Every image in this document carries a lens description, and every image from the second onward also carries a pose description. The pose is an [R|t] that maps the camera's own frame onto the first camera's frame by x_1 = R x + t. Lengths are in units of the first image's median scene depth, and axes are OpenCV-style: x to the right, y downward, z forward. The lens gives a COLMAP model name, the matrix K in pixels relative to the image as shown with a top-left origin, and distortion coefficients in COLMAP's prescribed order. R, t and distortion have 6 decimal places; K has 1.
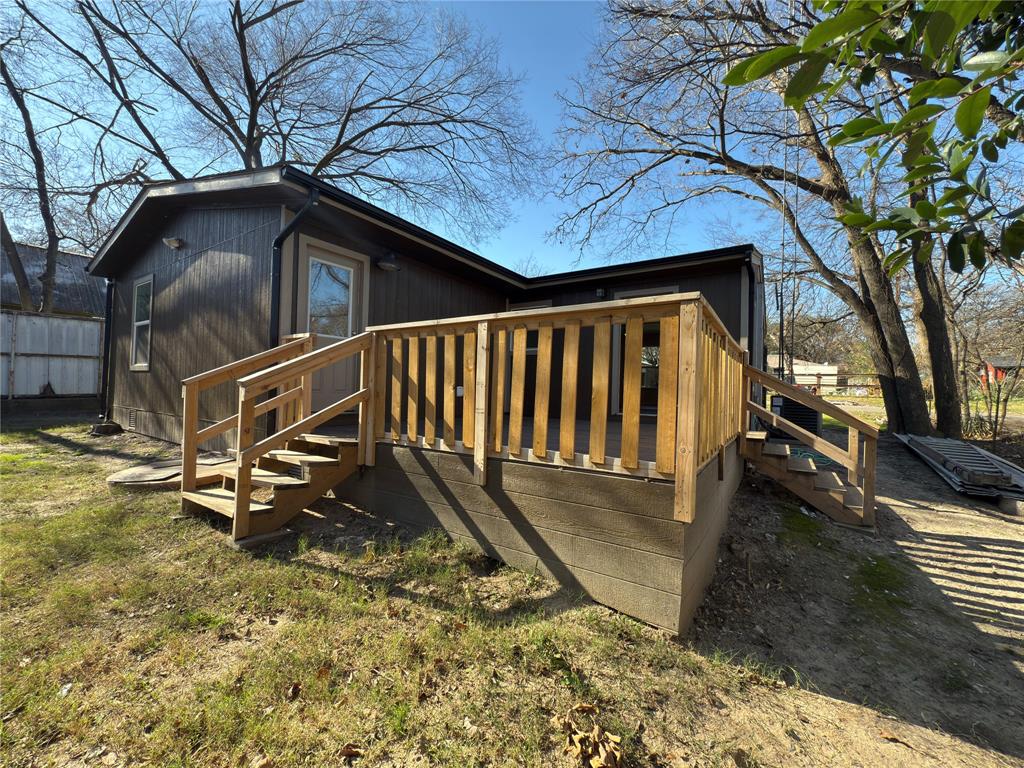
lens RADIAL K [[405.6, 0, 512.5], [0, 405.6, 382.8], [0, 0, 1]] dist [-0.001269, -0.000046]
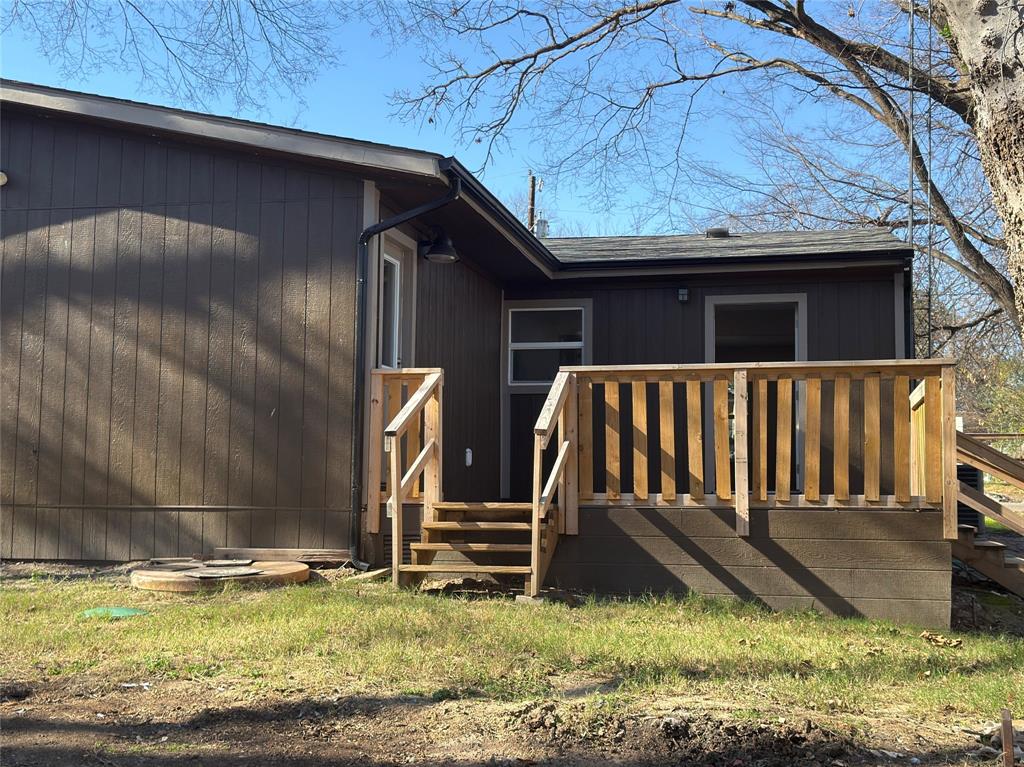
lens RADIAL K [[1315.1, 0, 512.0], [0, 1315.1, 383.5], [0, 0, 1]] dist [0.104099, 0.023401]
pose [[0.934731, 0.013204, 0.355111, -1.610249], [0.009242, 0.998068, -0.061439, 0.069230], [-0.355236, 0.060711, 0.932803, -1.663309]]
